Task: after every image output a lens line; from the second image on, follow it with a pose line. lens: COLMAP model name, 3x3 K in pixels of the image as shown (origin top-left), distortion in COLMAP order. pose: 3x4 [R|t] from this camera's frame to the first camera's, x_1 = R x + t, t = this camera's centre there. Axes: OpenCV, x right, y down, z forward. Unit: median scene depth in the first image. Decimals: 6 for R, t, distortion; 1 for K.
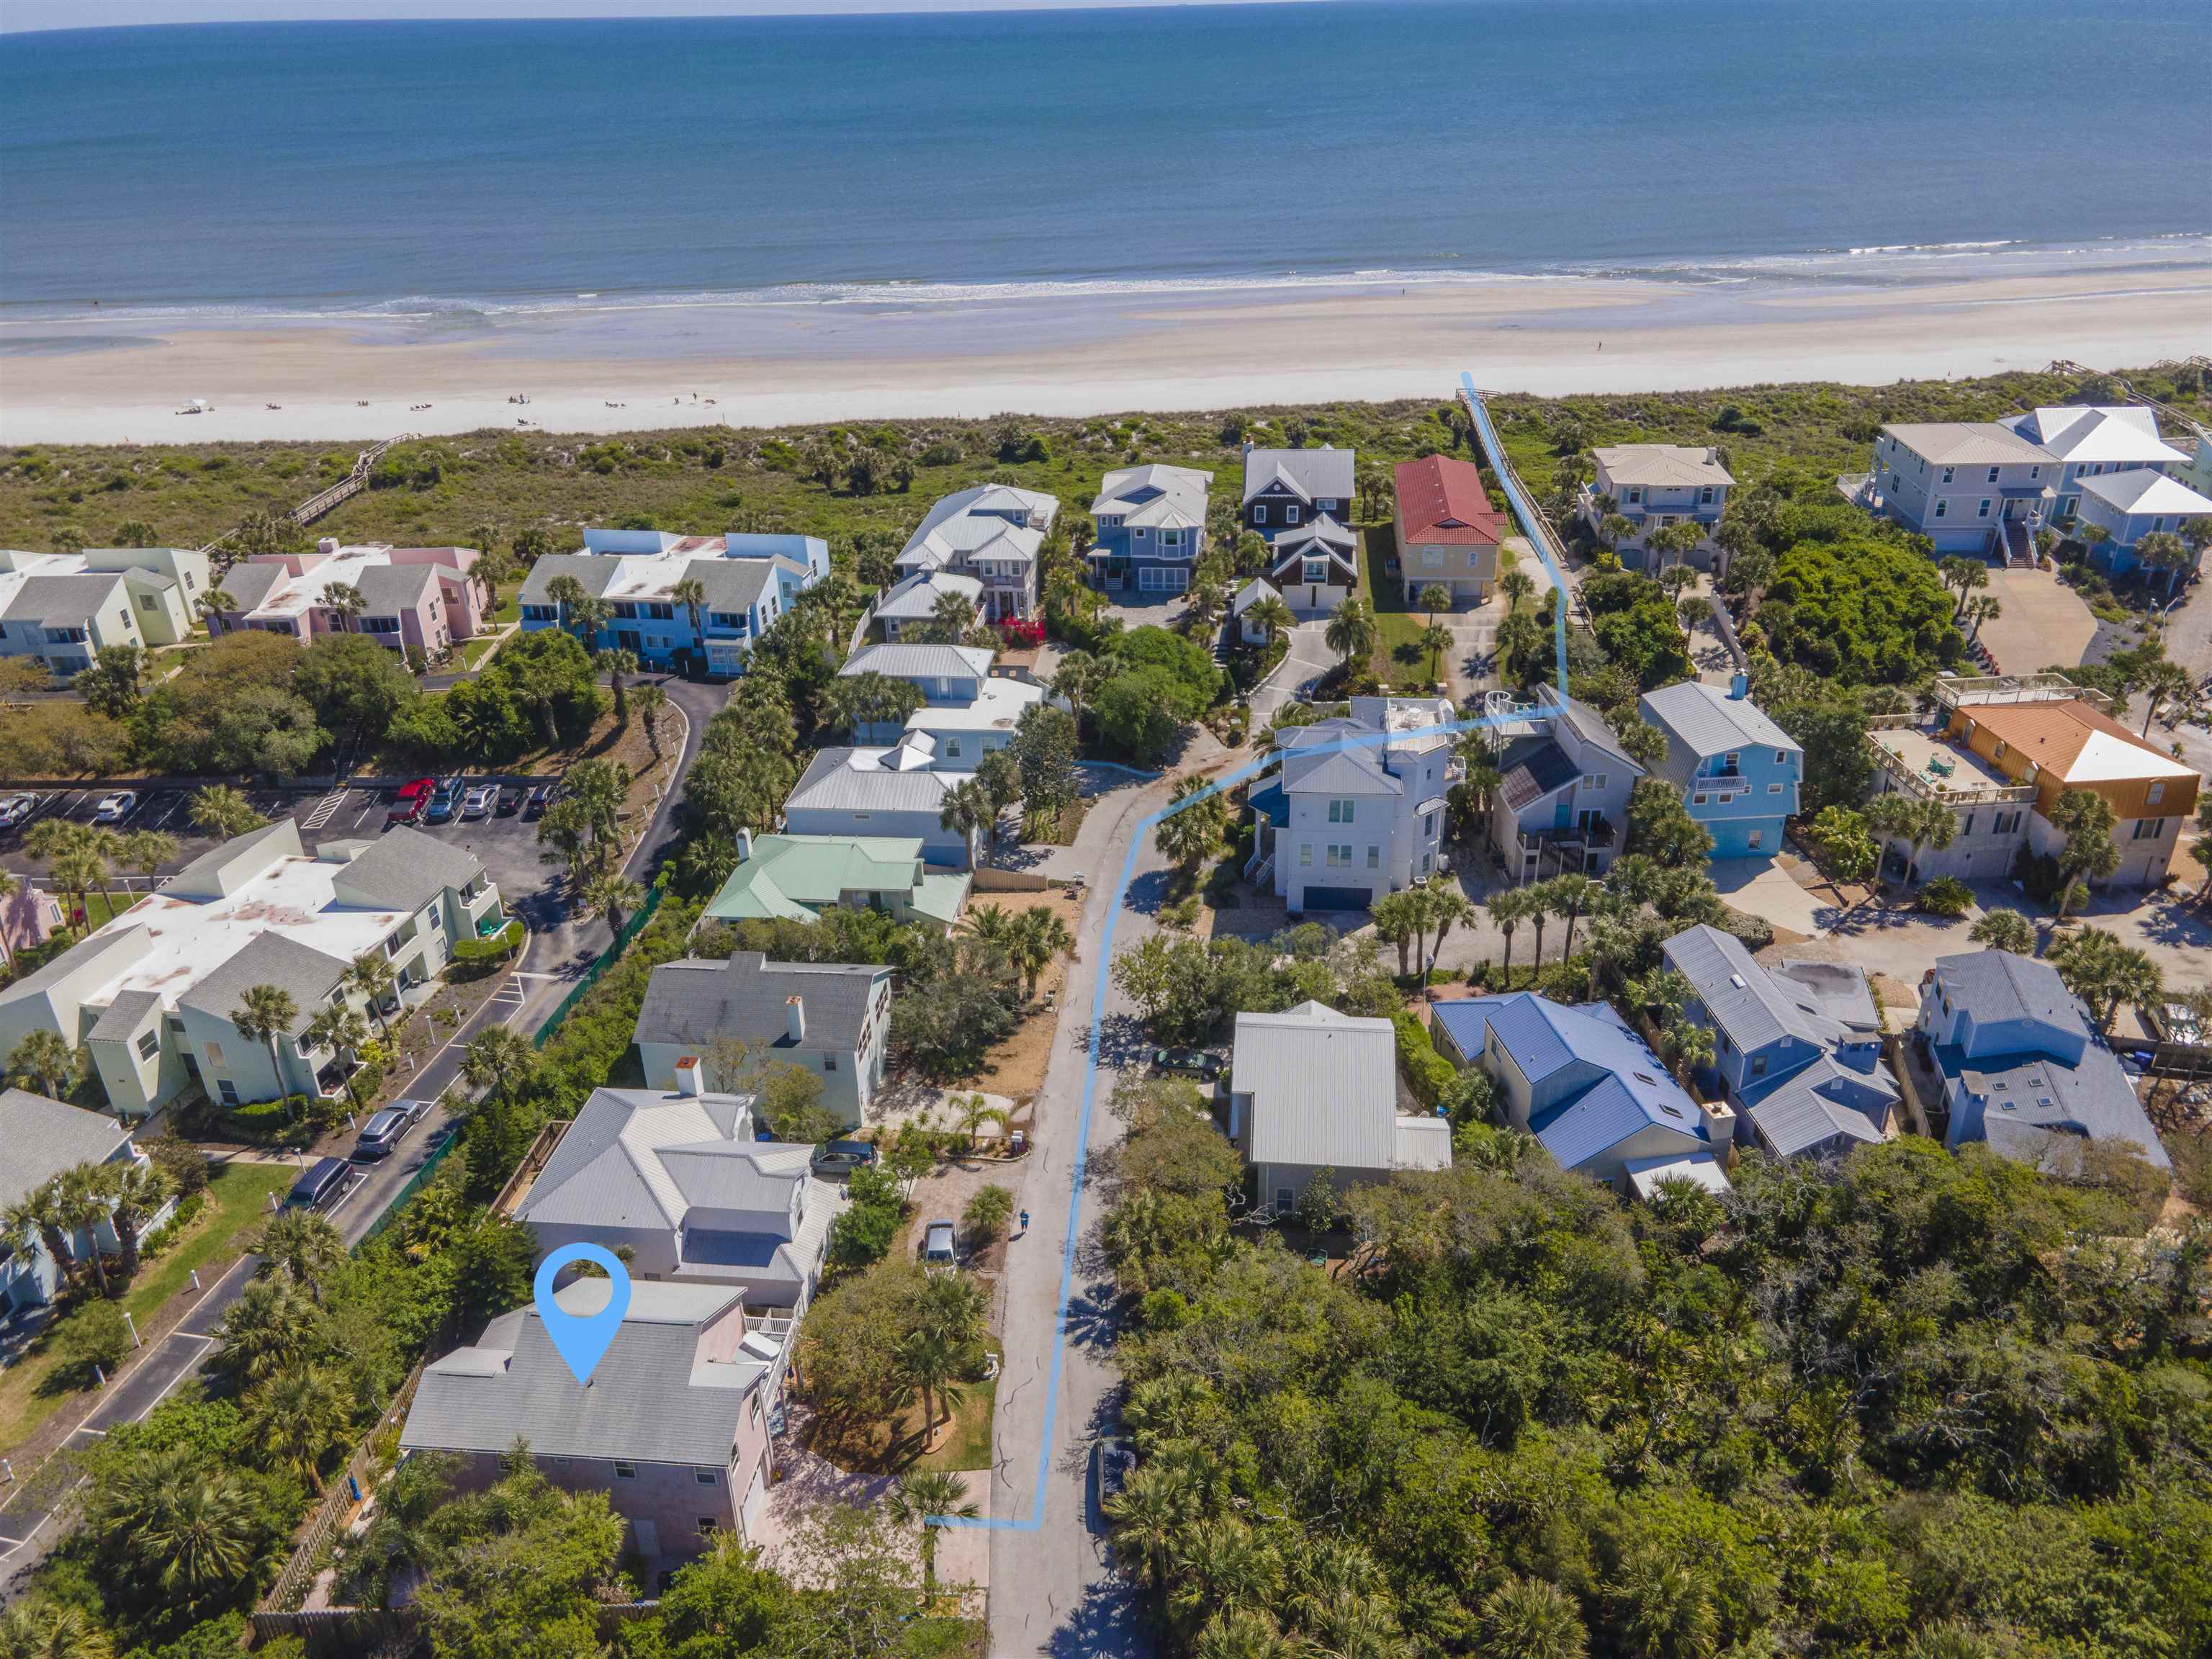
lens RADIAL K [[1614.2, 0, 1106.0], [0, 1614.2, 829.5], [0, 0, 1]] dist [0.043050, -0.004148]
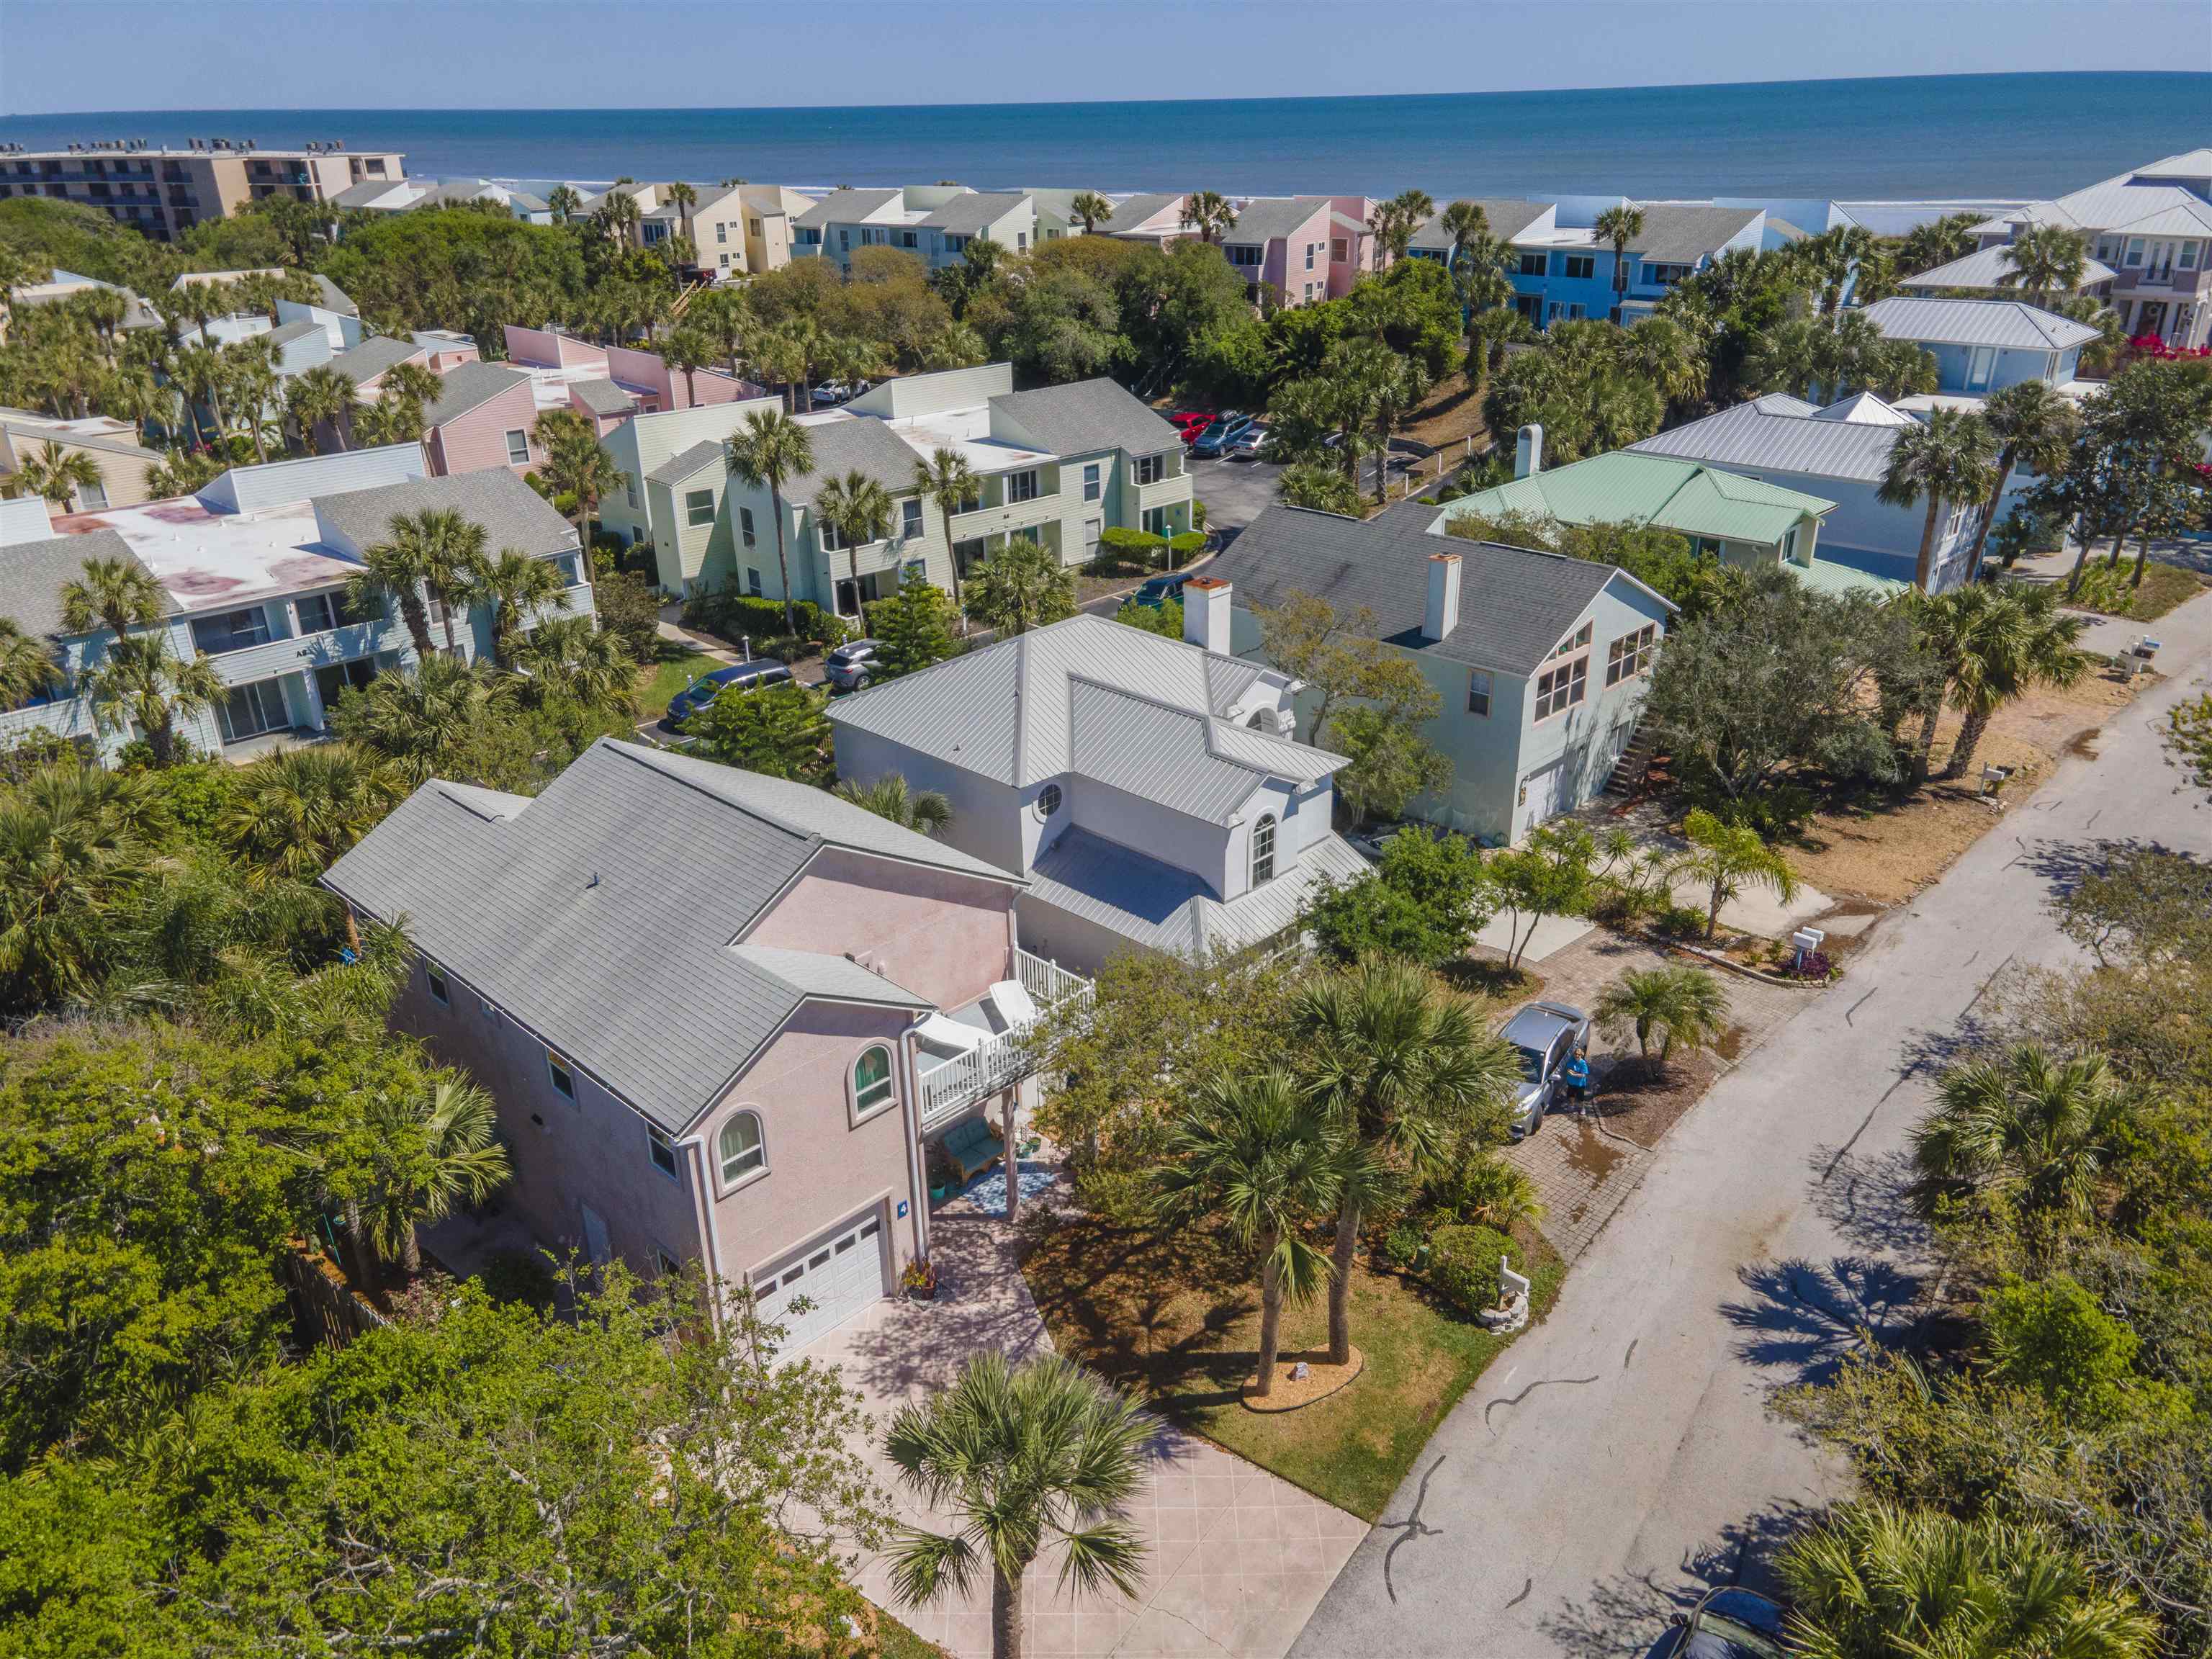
lens RADIAL K [[1614.2, 0, 1106.0], [0, 1614.2, 829.5], [0, 0, 1]] dist [0.043050, -0.004148]
pose [[0.789610, 0.265453, -0.553218, 0.026610], [-0.283720, 0.957362, 0.054419, 0.153966], [0.544076, 0.113990, 0.831257, 0.411183]]
